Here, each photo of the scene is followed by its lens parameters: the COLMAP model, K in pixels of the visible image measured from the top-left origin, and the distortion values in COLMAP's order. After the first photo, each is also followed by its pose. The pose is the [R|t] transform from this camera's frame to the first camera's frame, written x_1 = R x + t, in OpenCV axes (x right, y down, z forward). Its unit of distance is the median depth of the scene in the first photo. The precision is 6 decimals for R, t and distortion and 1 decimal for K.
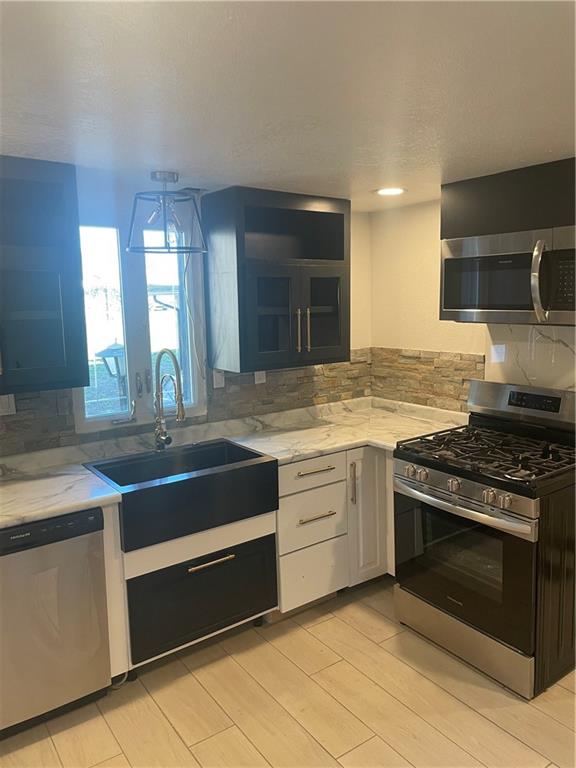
lens RADIAL K [[591.9, 0, 289.9], [0, 591.9, 381.3], [0, 0, 1]] dist [0.114932, -0.173385]
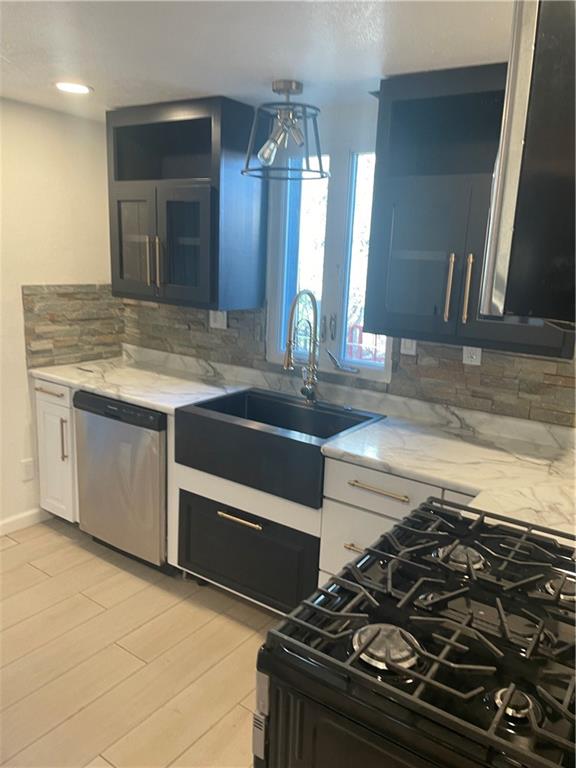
lens RADIAL K [[591.9, 0, 289.9], [0, 591.9, 381.3], [0, 0, 1]] dist [0.114932, -0.173385]
pose [[0.321040, 0.244094, -0.915069, 0.637494], [-0.182468, 0.964054, 0.193144, -0.089740], [0.929322, 0.104964, 0.354039, 0.670395]]
